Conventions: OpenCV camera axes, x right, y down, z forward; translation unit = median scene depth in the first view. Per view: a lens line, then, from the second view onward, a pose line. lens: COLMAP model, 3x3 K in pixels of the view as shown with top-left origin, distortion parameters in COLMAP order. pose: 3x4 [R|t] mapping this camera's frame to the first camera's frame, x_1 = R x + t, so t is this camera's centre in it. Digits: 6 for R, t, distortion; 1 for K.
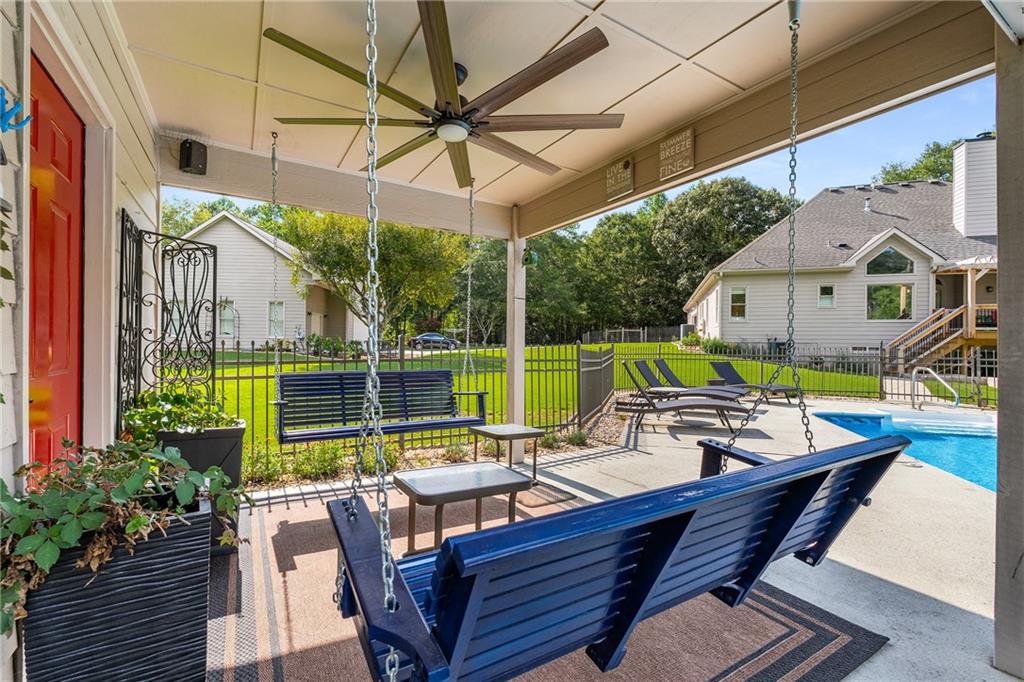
lens RADIAL K [[445.1, 0, 511.5], [0, 445.1, 346.3], [0, 0, 1]] dist [-0.004127, -0.000118]
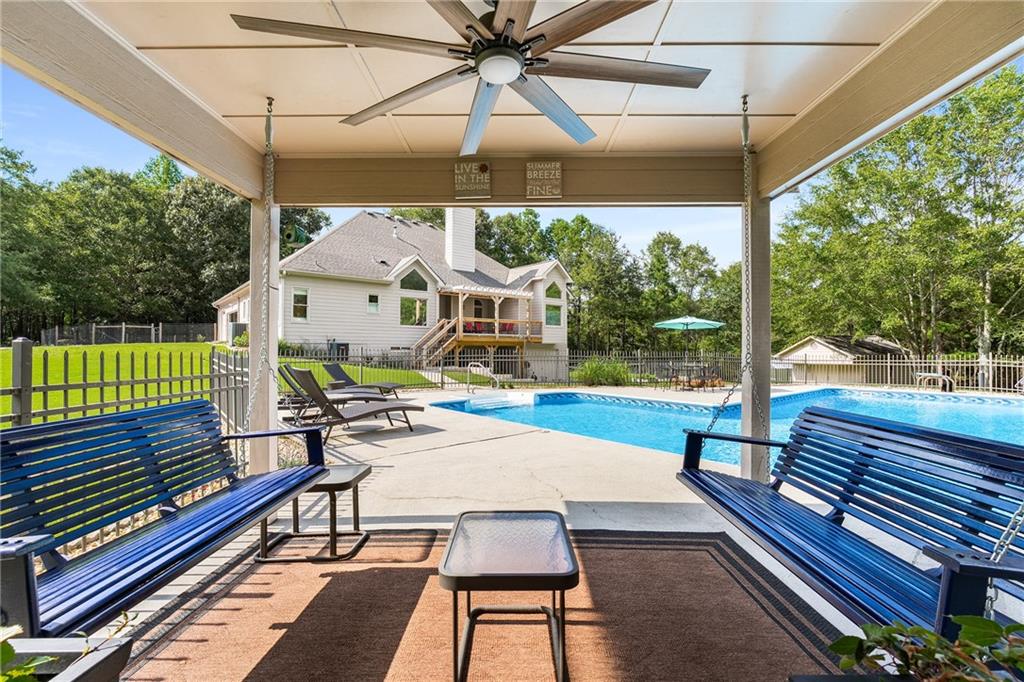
lens RADIAL K [[445.1, 0, 511.5], [0, 445.1, 346.3], [0, 0, 1]] dist [-0.004127, -0.000118]
pose [[0.532596, -0.006068, 0.846348, -0.087401], [0.004841, 0.999980, 0.004123, -0.003846], [-0.846355, 0.001901, 0.532615, 0.071056]]
